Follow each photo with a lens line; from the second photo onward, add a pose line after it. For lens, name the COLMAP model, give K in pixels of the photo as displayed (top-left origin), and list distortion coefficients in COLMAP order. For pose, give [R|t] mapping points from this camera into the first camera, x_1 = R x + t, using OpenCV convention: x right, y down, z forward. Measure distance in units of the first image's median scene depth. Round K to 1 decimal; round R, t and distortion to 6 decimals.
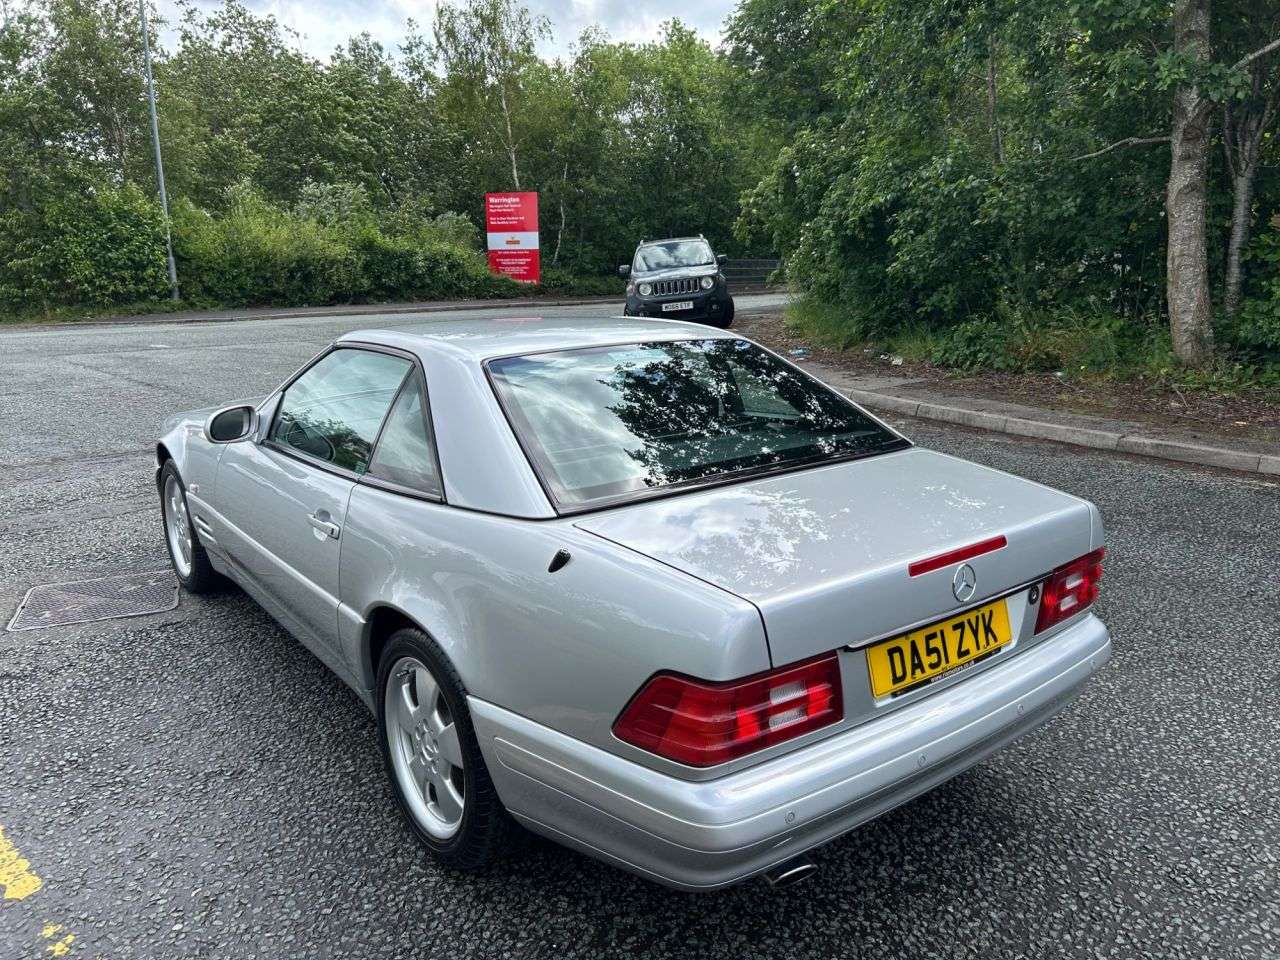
lens RADIAL K [[940.9, 0, 665.5], [0, 940.9, 483.4], [0, 0, 1]] dist [0.005614, -0.033326]
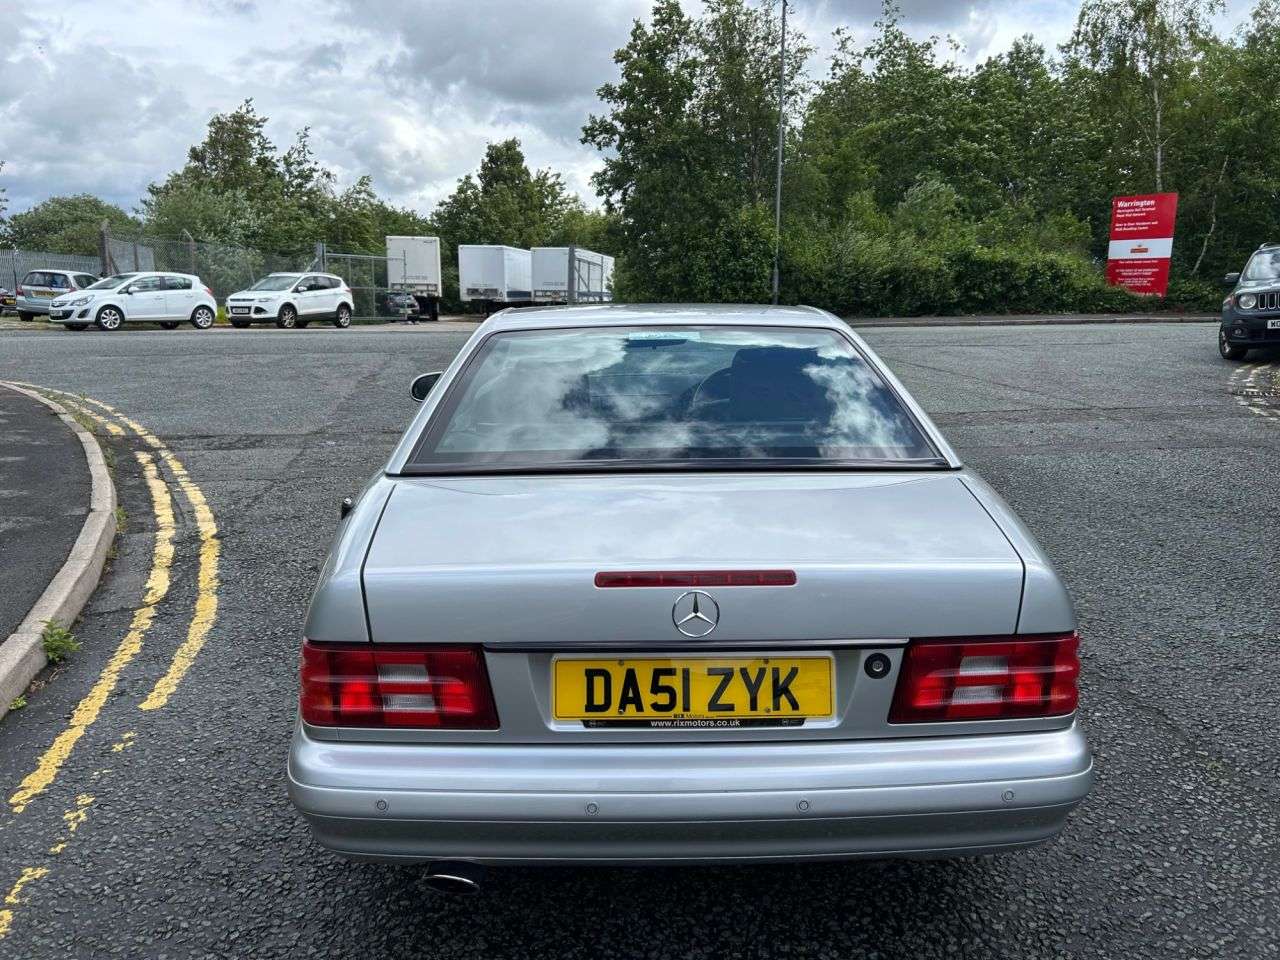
lens RADIAL K [[937.6, 0, 631.7], [0, 937.6, 490.0], [0, 0, 1]] dist [0.040324, -0.046905]
pose [[0.798504, 0.131287, -0.587499, 0.679829], [-0.134986, 0.990126, 0.037795, -0.020459], [0.586660, 0.049125, 0.808342, 0.295505]]
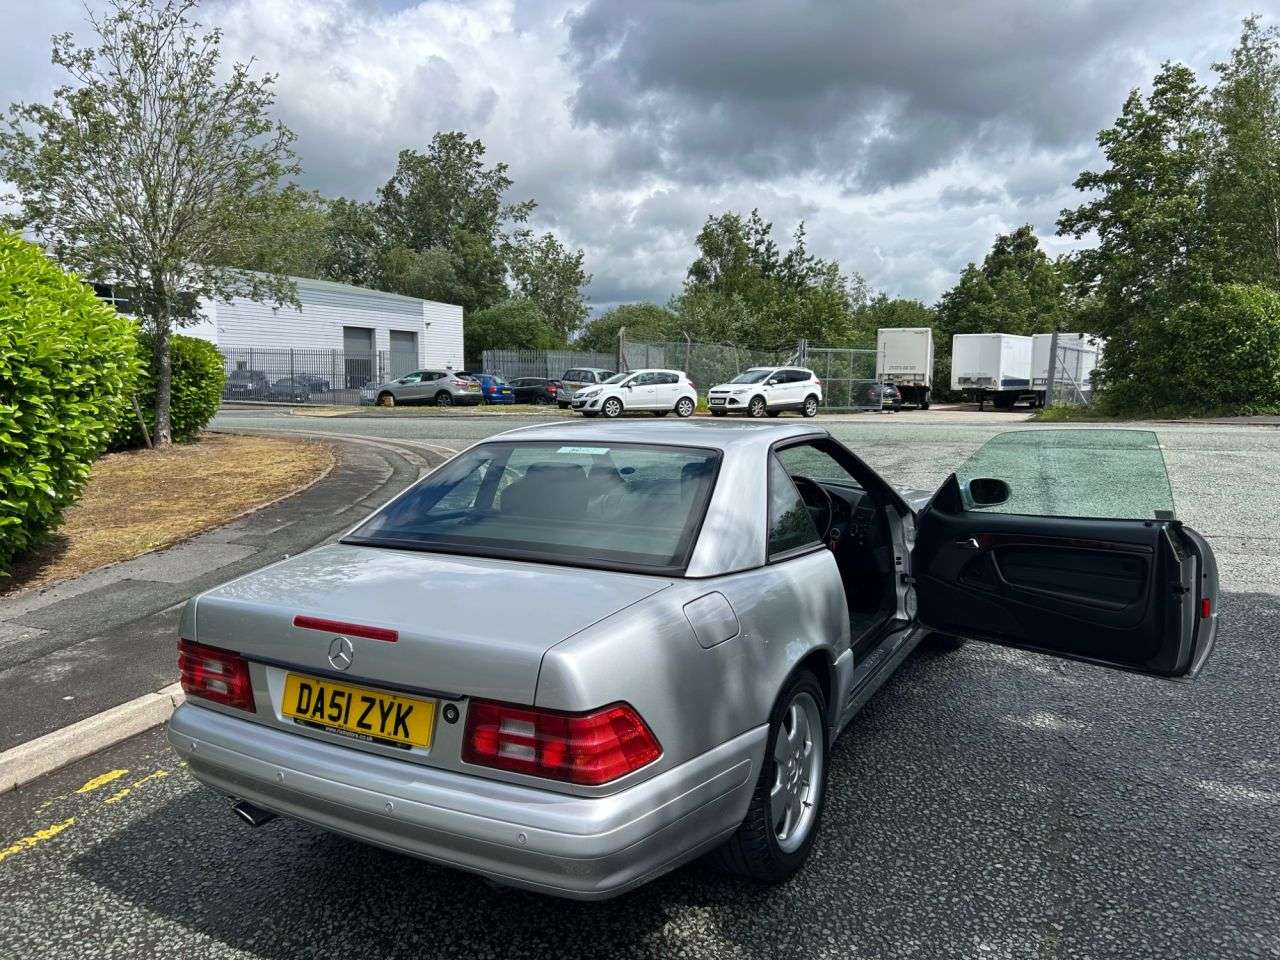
lens RADIAL K [[931.8, 0, 633.6], [0, 931.8, 491.8], [0, 0, 1]] dist [0.058097, -0.063221]
pose [[0.390158, 0.113428, -0.913735, 1.377662], [-0.195744, 0.979916, 0.038063, -0.187076], [0.899701, 0.164008, 0.404525, 0.771619]]
